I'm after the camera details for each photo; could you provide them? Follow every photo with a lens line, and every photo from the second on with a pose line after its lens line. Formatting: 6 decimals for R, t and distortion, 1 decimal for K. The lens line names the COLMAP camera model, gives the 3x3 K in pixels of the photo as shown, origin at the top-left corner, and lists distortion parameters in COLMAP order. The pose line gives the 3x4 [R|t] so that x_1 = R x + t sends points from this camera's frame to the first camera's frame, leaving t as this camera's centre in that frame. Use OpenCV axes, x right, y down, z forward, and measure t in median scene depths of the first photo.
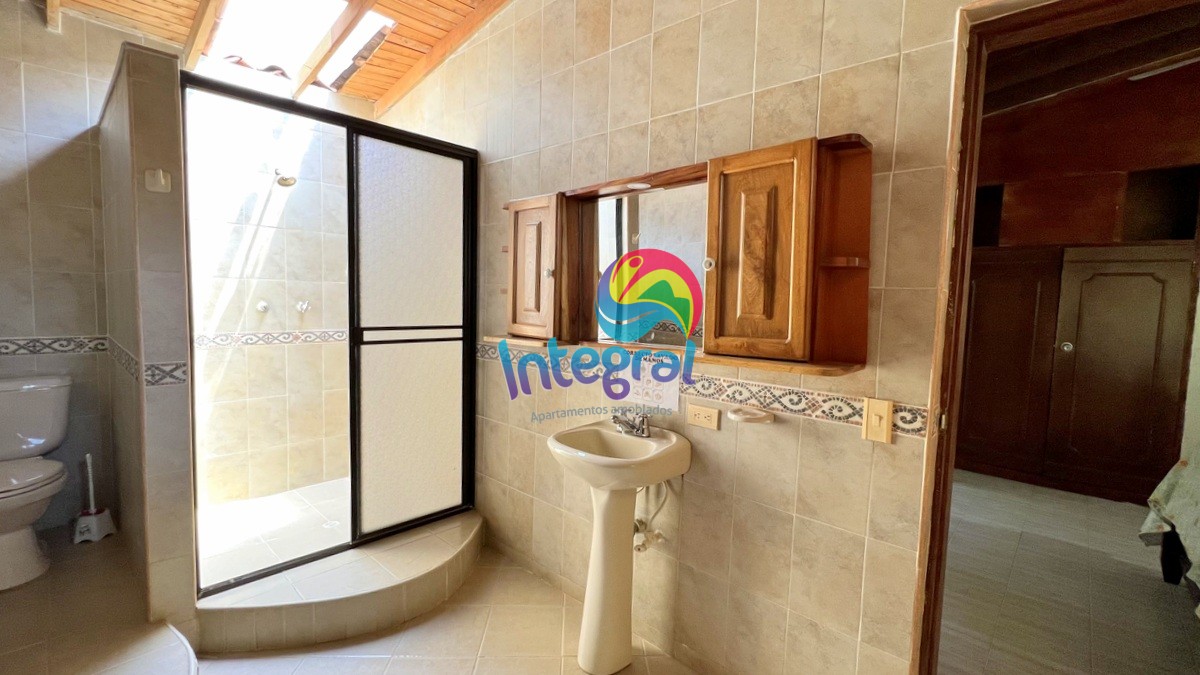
lens RADIAL K [[488.6, 0, 598.6], [0, 488.6, 331.2], [0, 0, 1]] dist [-0.000875, -0.000449]
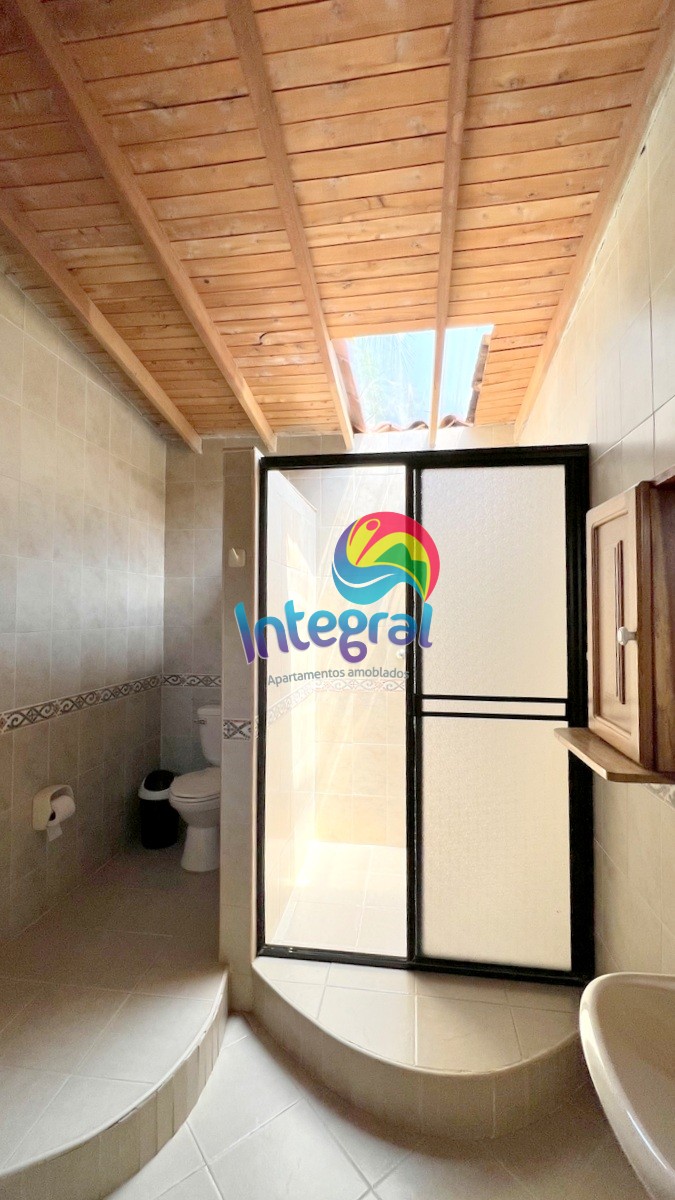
lens RADIAL K [[511.9, 0, 336.7], [0, 511.9, 602.4], [0, 0, 1]] dist [-0.004068, 0.000657]
pose [[0.582784, -0.043167, -0.811480, 0.139532], [-0.047338, 0.995089, -0.086932, -0.079490], [0.811247, 0.089076, 0.577878, 0.364580]]
